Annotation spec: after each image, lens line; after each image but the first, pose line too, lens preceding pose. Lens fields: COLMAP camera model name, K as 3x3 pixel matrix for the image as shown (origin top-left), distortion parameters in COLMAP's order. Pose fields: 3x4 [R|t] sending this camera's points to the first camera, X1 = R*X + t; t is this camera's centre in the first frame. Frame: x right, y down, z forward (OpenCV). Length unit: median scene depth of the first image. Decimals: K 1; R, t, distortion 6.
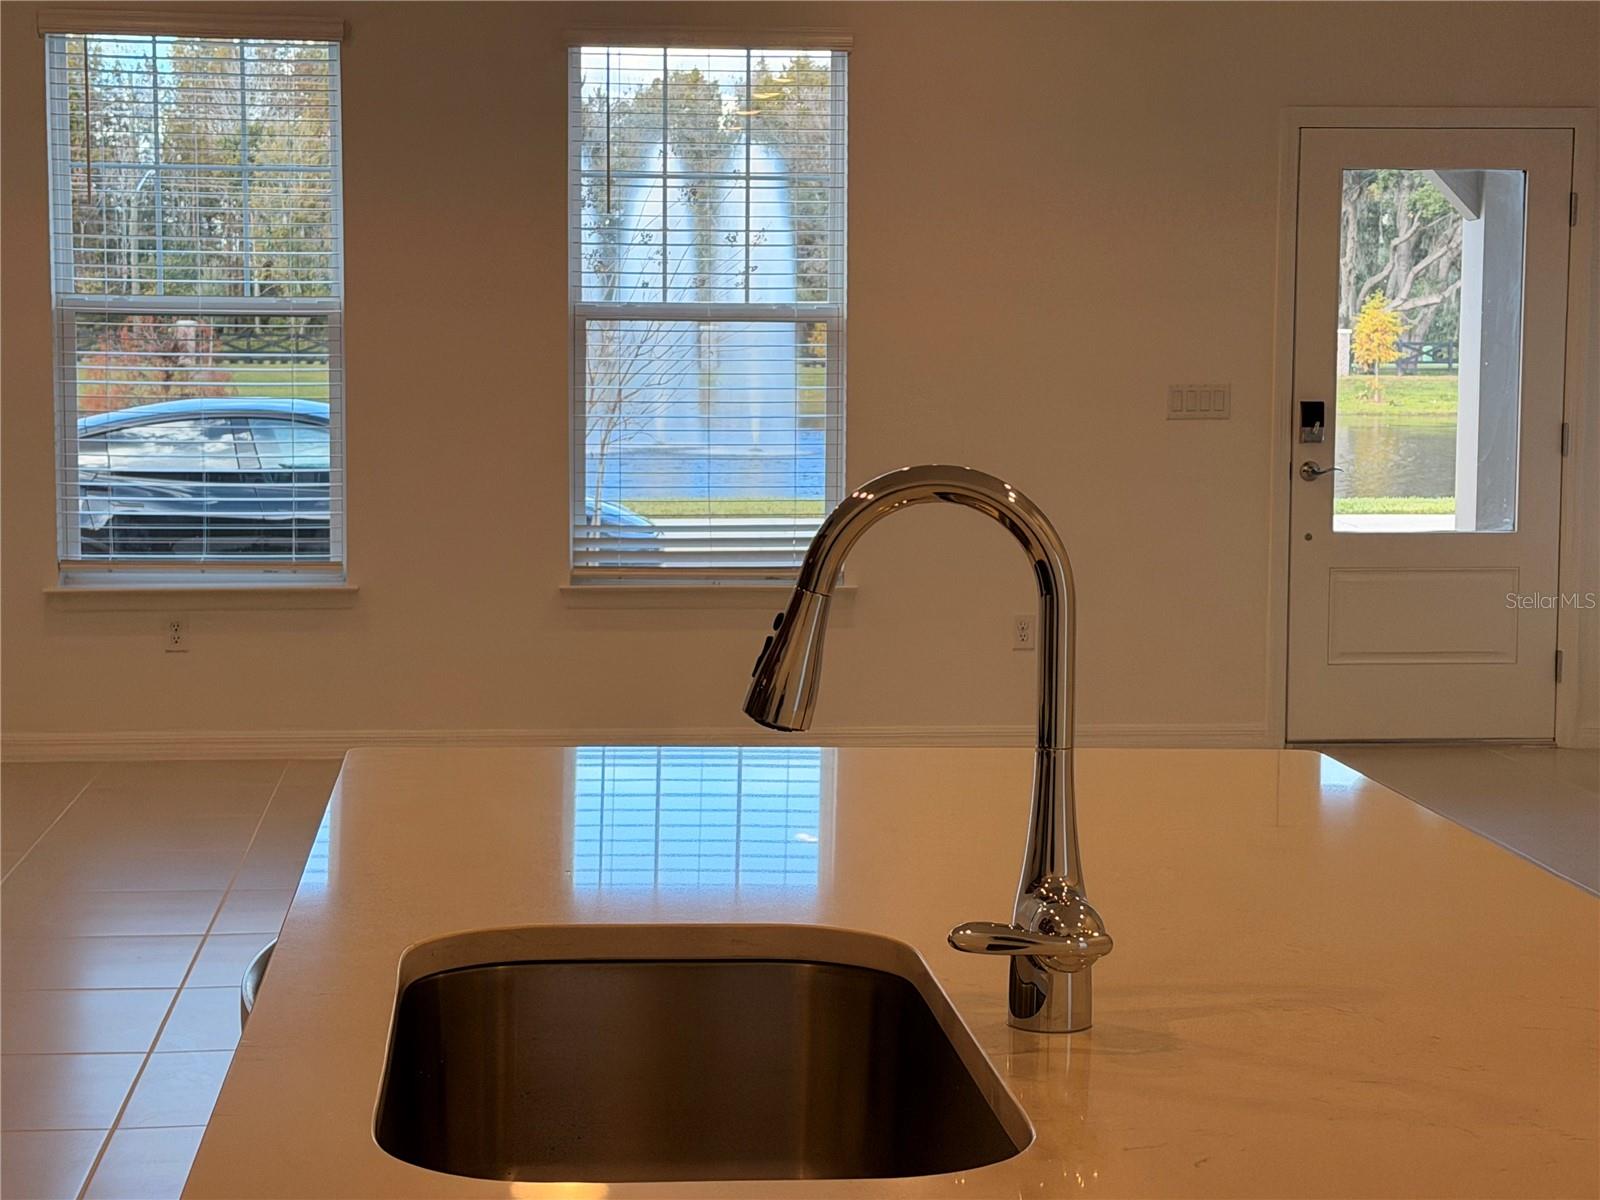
lens RADIAL K [[3027.6, 0, 800.0], [0, 3027.6, 600.0], [0, 0, 1]] dist [0.095180, 0.197053]
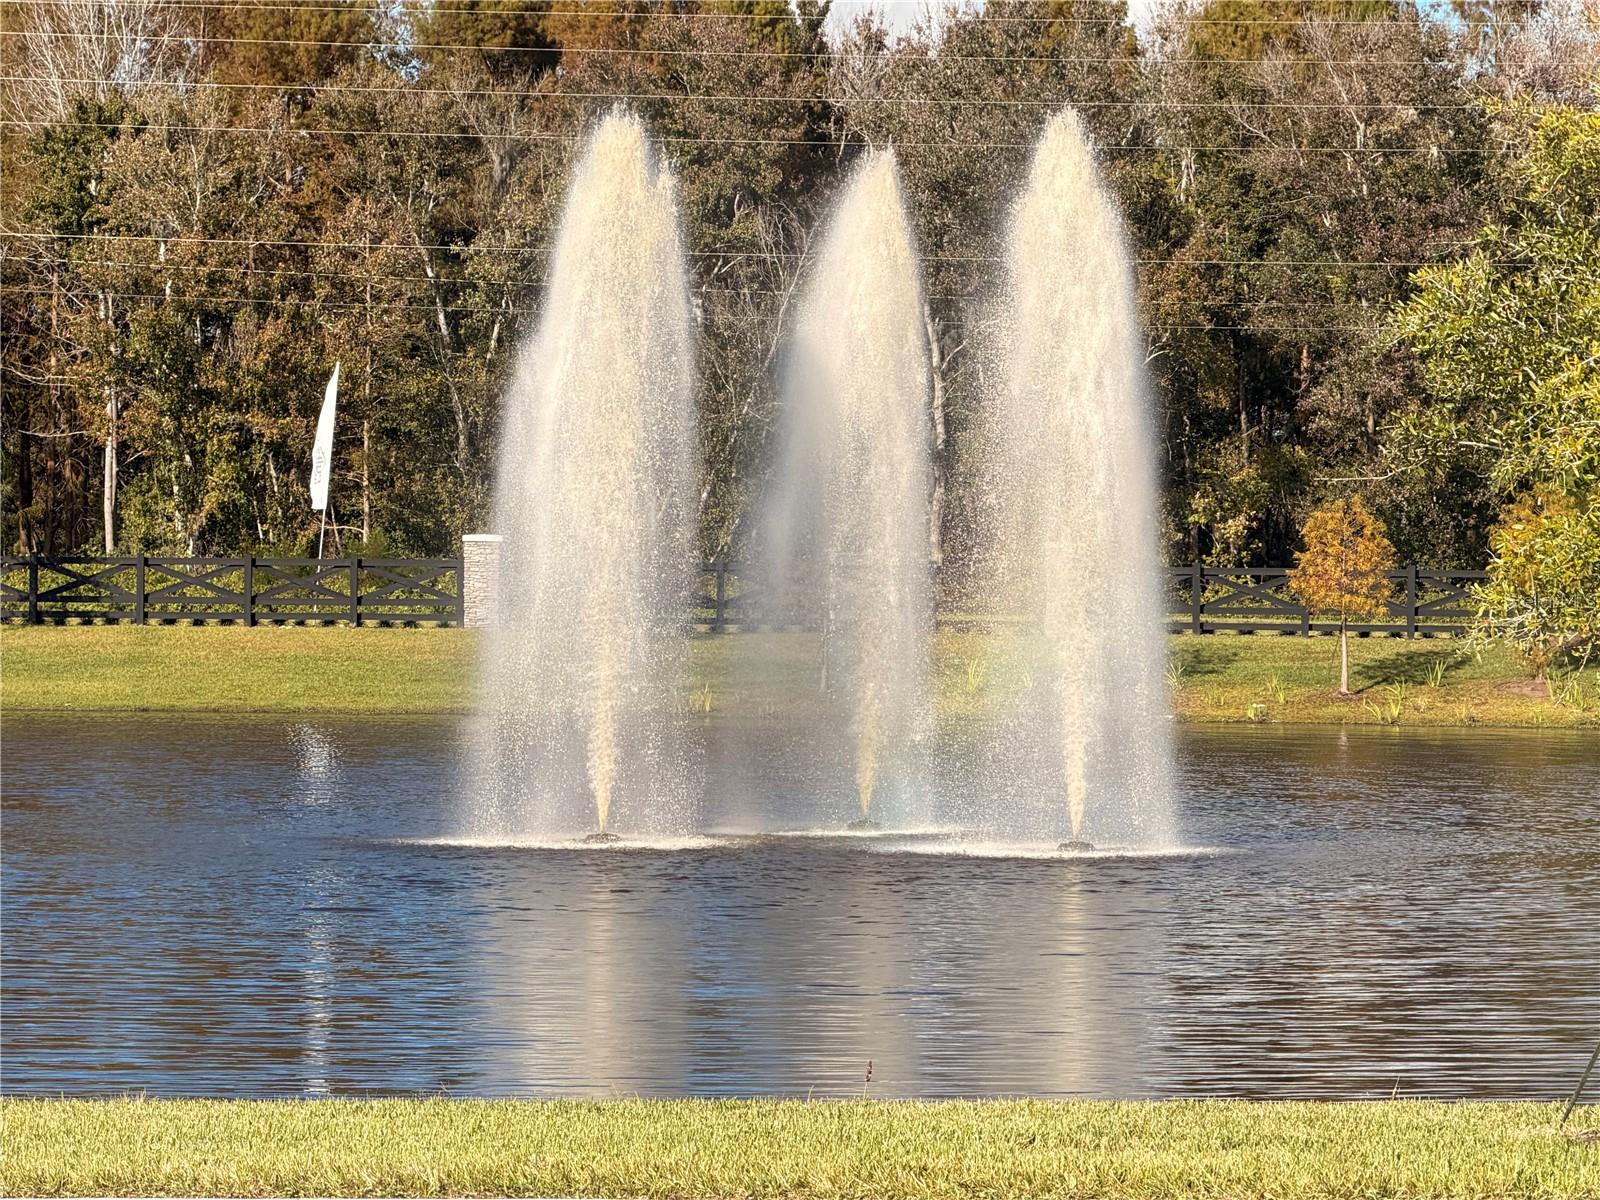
lens RADIAL K [[6462.8, 0, 800.0], [0, 6462.8, 600.0], [0, 0, 1]] dist [-0.010849, 2.069910]
pose [[0.996491, 0.002848, -0.083655, 0.220234], [-0.009427, 0.996881, -0.078350, -0.116626], [0.083171, 0.078864, 0.993410, 0.990162]]
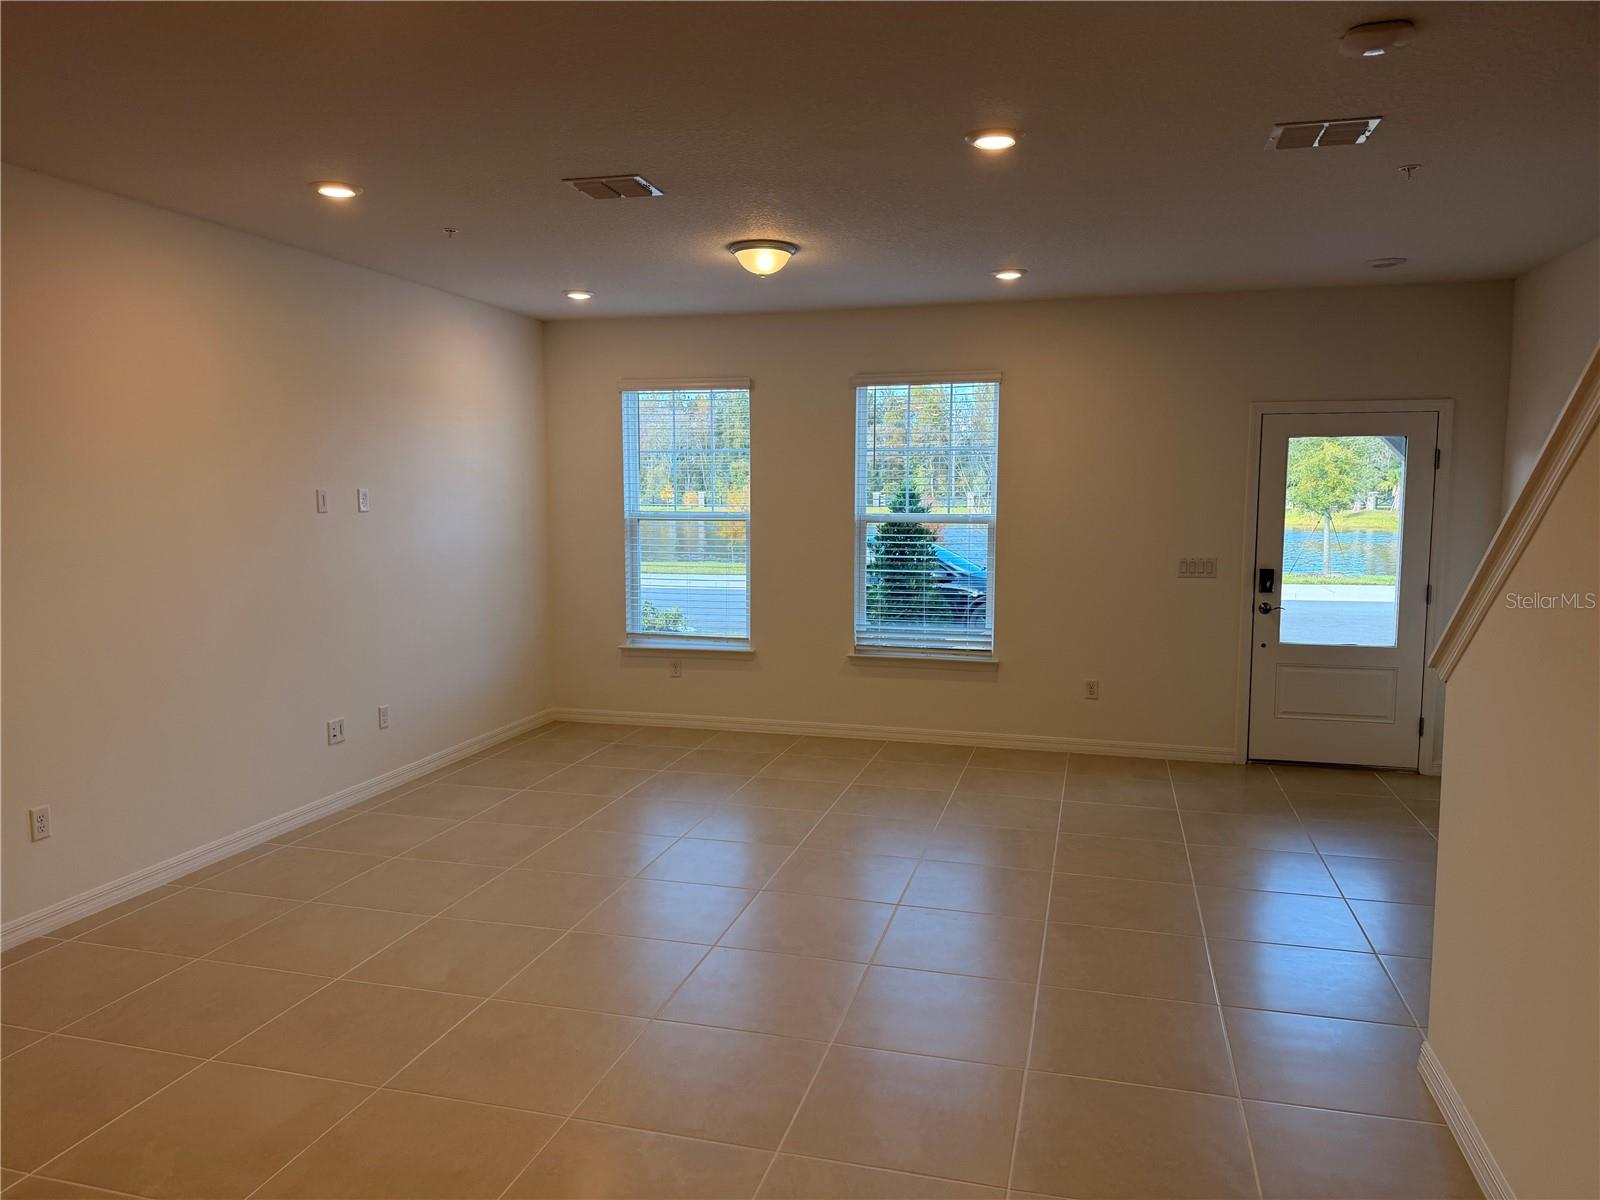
lens RADIAL K [[1114.5, 0, 794.1], [0, 1114.5, 602.1], [0, 0, 1]] dist [0.006520, -0.012903]
pose [[0.926334, 0.030928, -0.375431, 0.158646], [-0.029898, 0.999516, 0.008568, -0.043679], [0.375514, 0.003288, 0.926811, 0.296552]]
